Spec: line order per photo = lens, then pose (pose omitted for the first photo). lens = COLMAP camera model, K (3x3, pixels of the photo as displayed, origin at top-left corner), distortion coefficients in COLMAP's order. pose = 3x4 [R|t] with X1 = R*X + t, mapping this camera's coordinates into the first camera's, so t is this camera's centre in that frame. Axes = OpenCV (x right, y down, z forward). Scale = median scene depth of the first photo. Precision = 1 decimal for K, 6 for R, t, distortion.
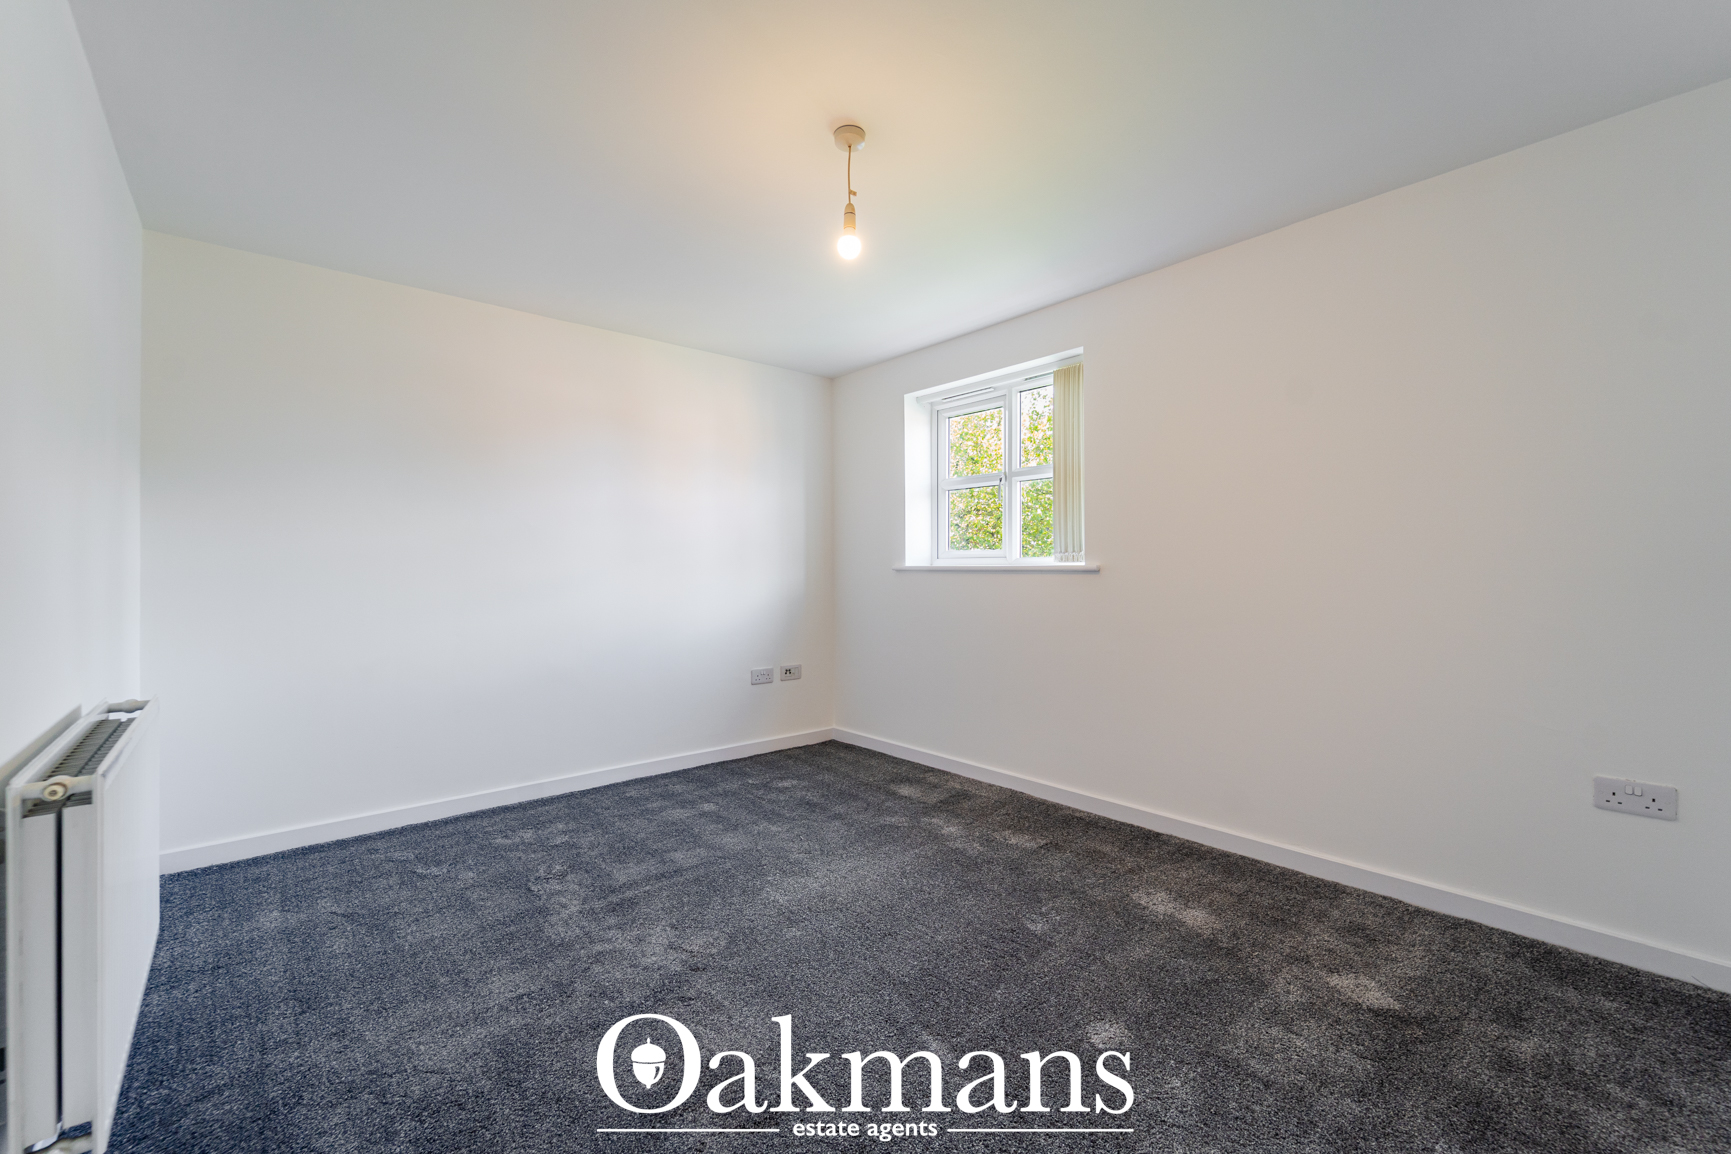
lens RADIAL K [[707.4, 0, 847.6], [0, 707.4, 575.9], [0, 0, 1]] dist [0.007445, -0.003588]
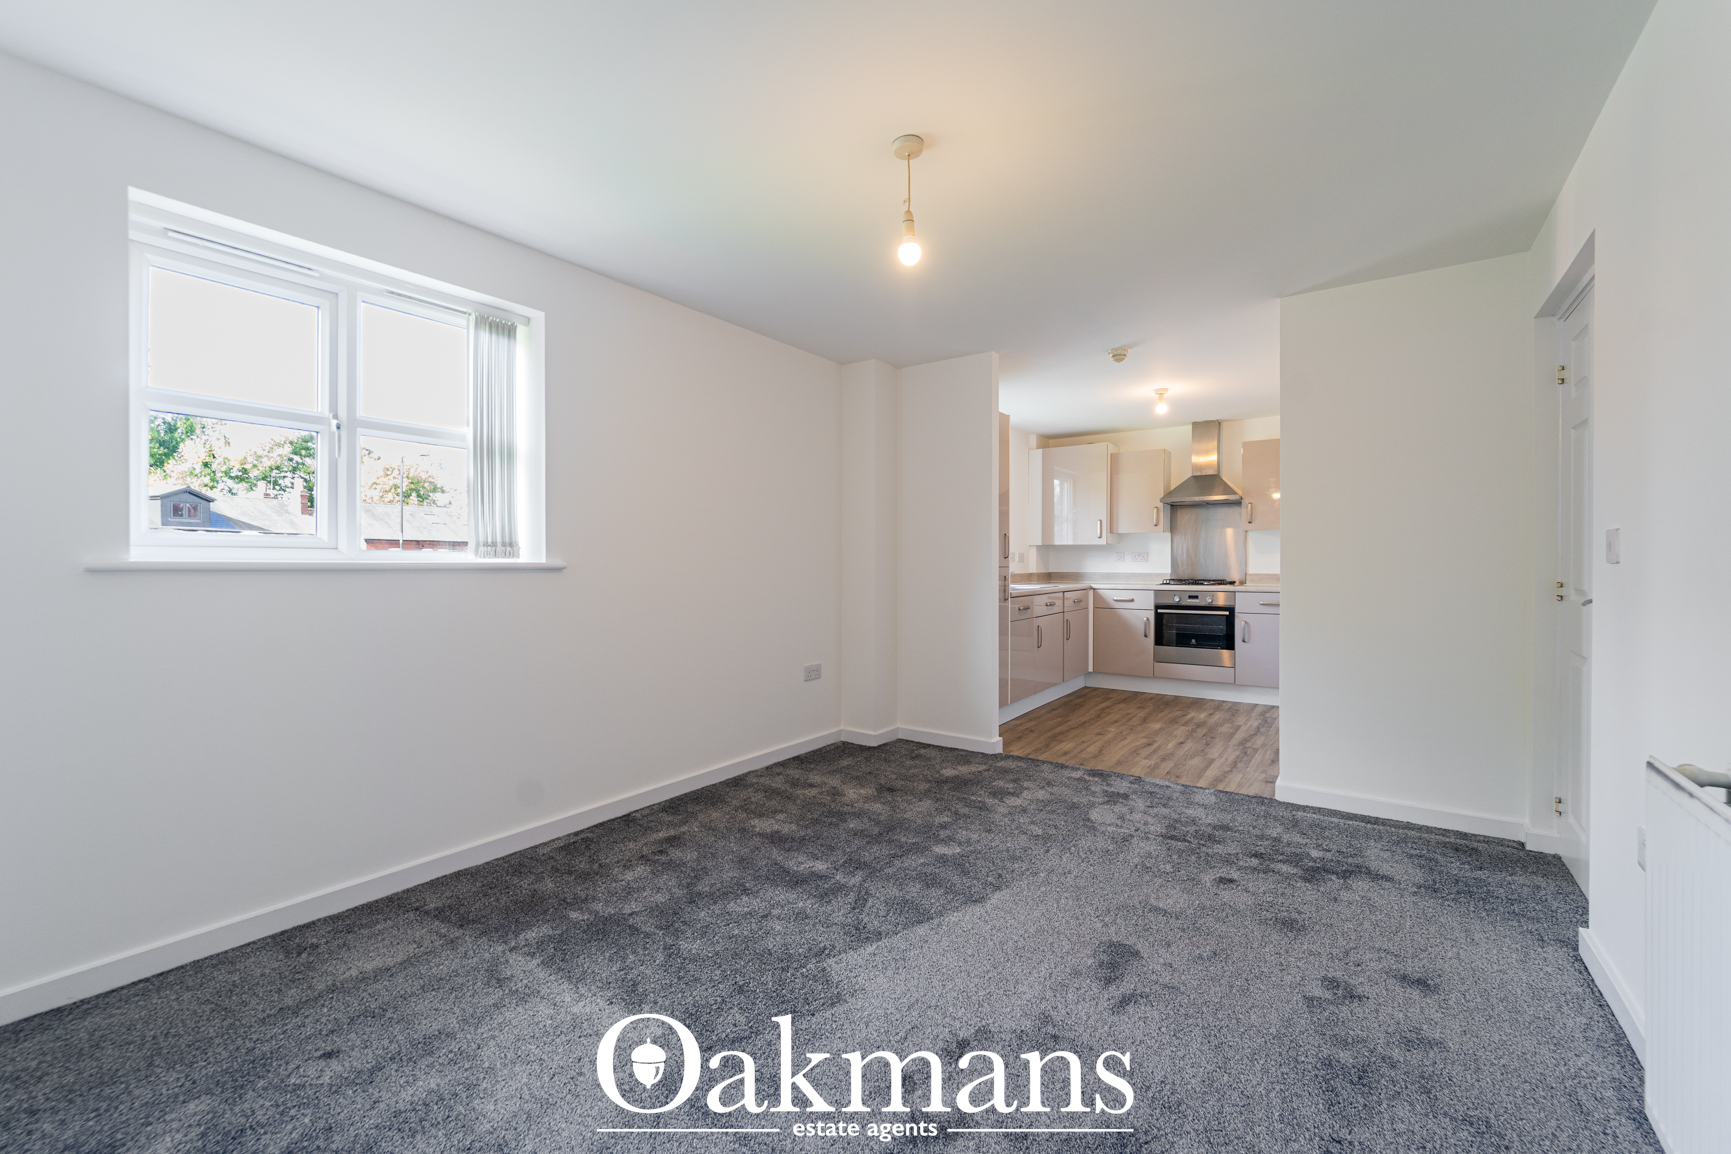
lens RADIAL K [[707.4, 0, 858.5], [0, 707.4, 564.4], [0, 0, 1]] dist [0.007445, -0.003588]
pose [[-0.240025, 0.002838, 0.970763, -0.624714], [0.014257, 0.999898, 0.000602, -0.007222], [-0.970662, 0.013985, -0.240041, 0.844043]]
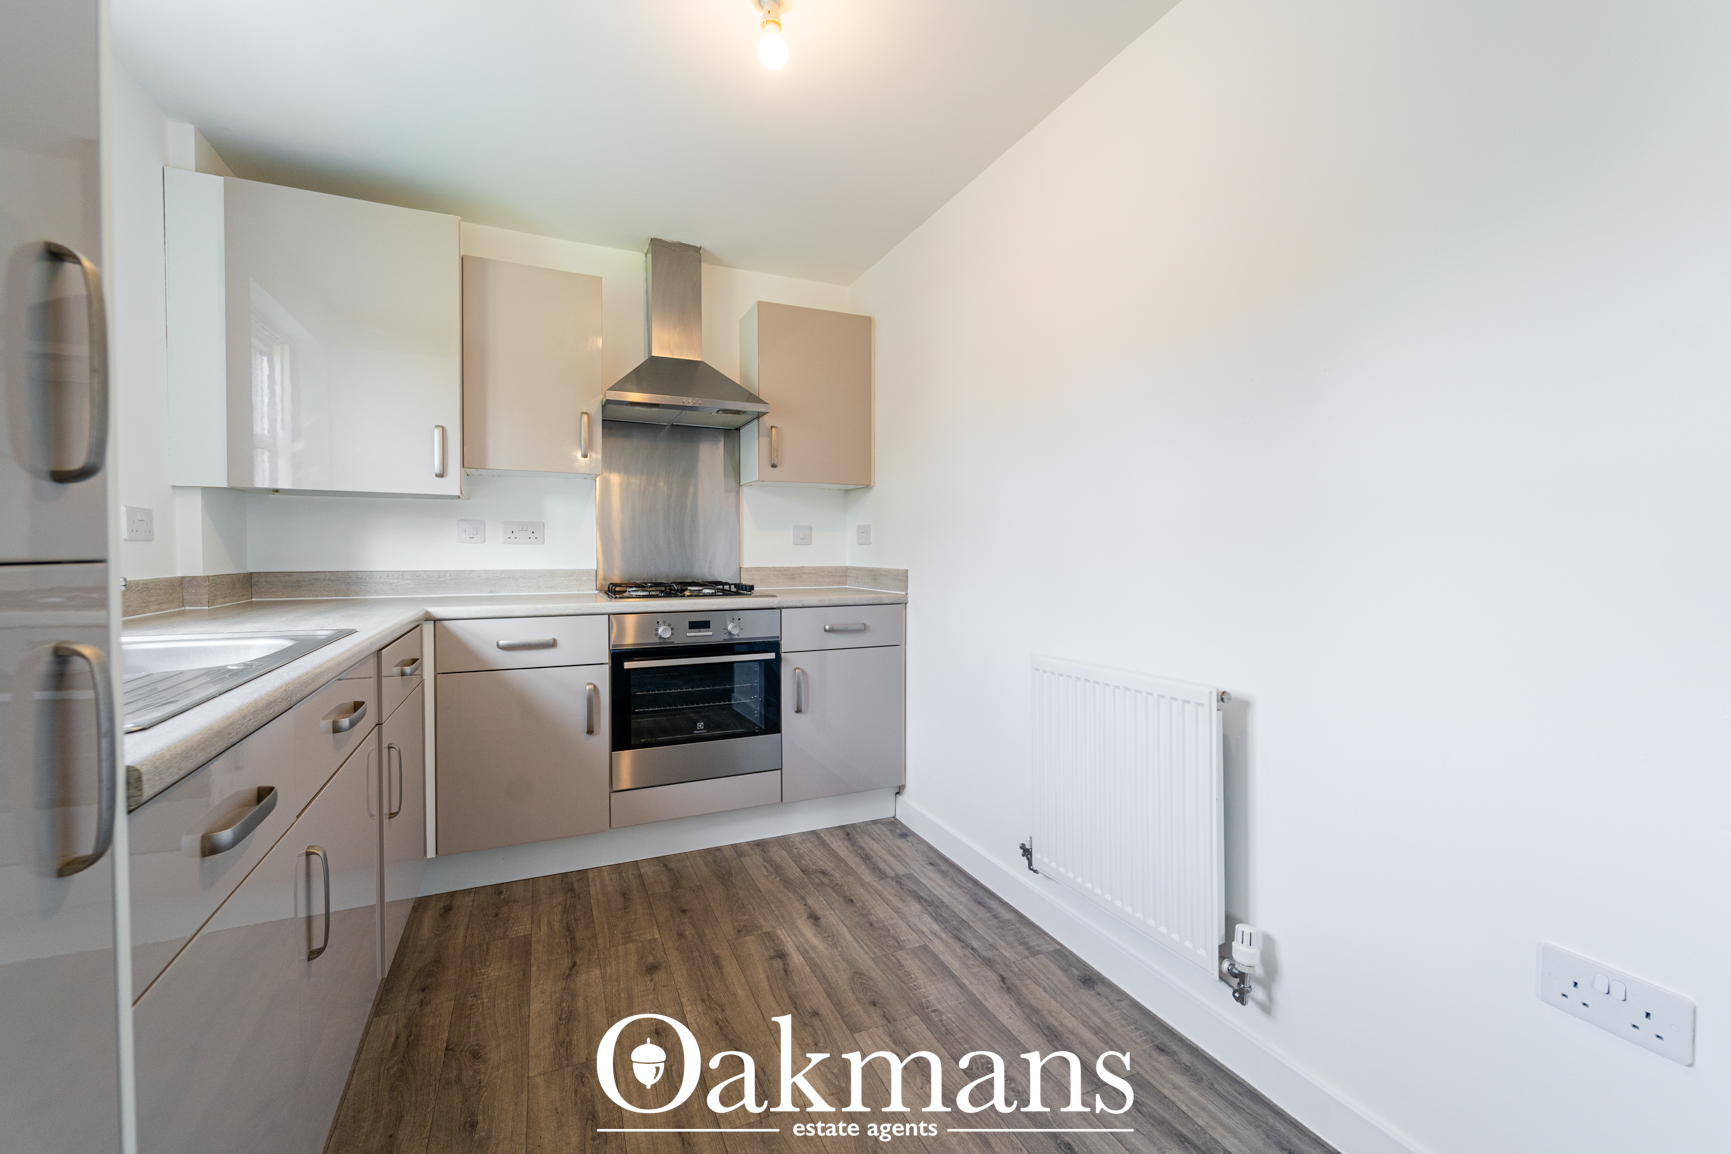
lens RADIAL K [[707.4, 0, 862.9], [0, 707.4, 561.6], [0, 0, 1]] dist [0.007445, -0.003588]
pose [[-0.967227, -0.001408, 0.253911, 0.545812], [0.004854, 0.999699, 0.024035, 0.001038], [-0.253868, 0.024480, -0.966929, 0.295242]]
